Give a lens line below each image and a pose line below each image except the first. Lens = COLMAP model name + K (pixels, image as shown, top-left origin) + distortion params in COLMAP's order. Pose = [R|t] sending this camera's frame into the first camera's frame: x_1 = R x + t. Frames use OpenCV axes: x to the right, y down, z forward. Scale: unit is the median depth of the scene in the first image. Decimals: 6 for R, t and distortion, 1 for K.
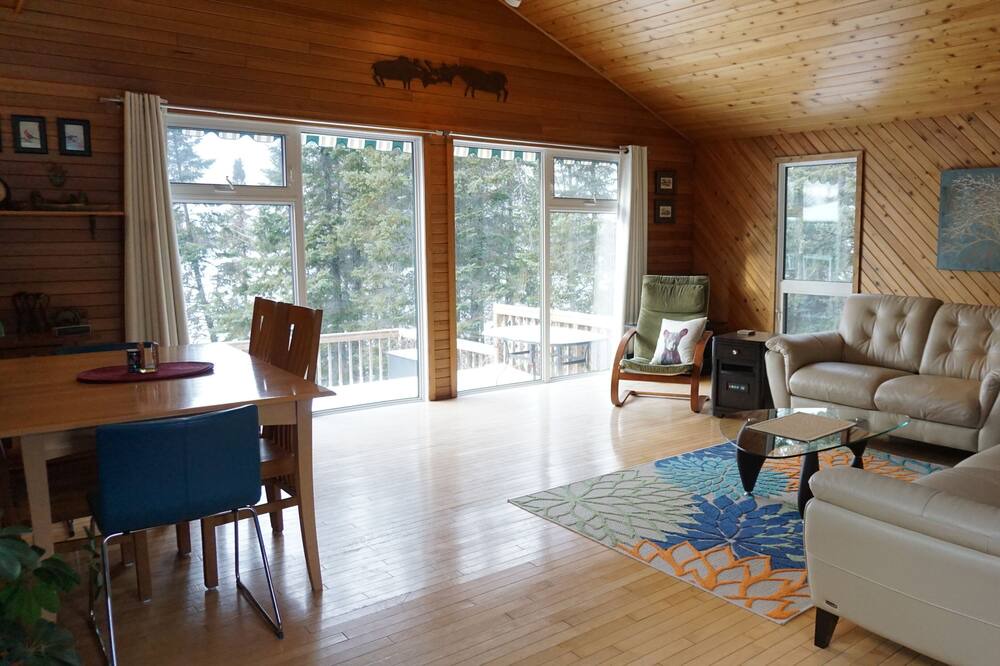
lens RADIAL K [[775.9, 0, 499.7], [0, 775.9, 316.5], [0, 0, 1]] dist [-0.004273, -0.003669]
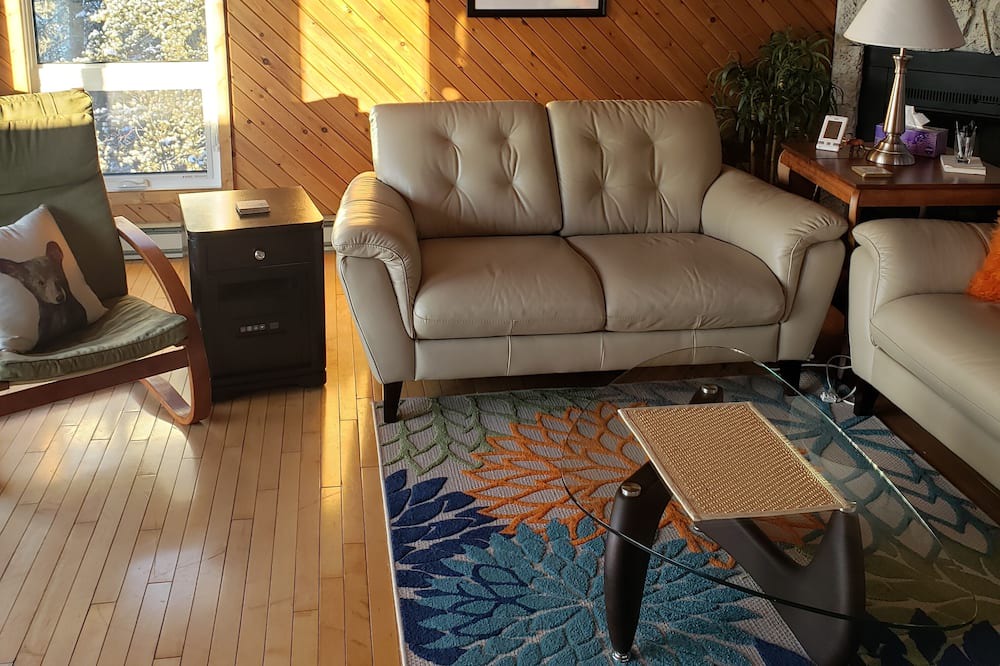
lens RADIAL K [[1080.3, 0, 500.0], [0, 1080.3, 333.0], [0, 0, 1]] dist [0.001715, -0.001202]
pose [[0.480379, -0.300888, 0.823834, -0.147684], [0.097313, 0.951797, 0.290881, -0.092659], [-0.871645, -0.059564, 0.486504, 0.631080]]
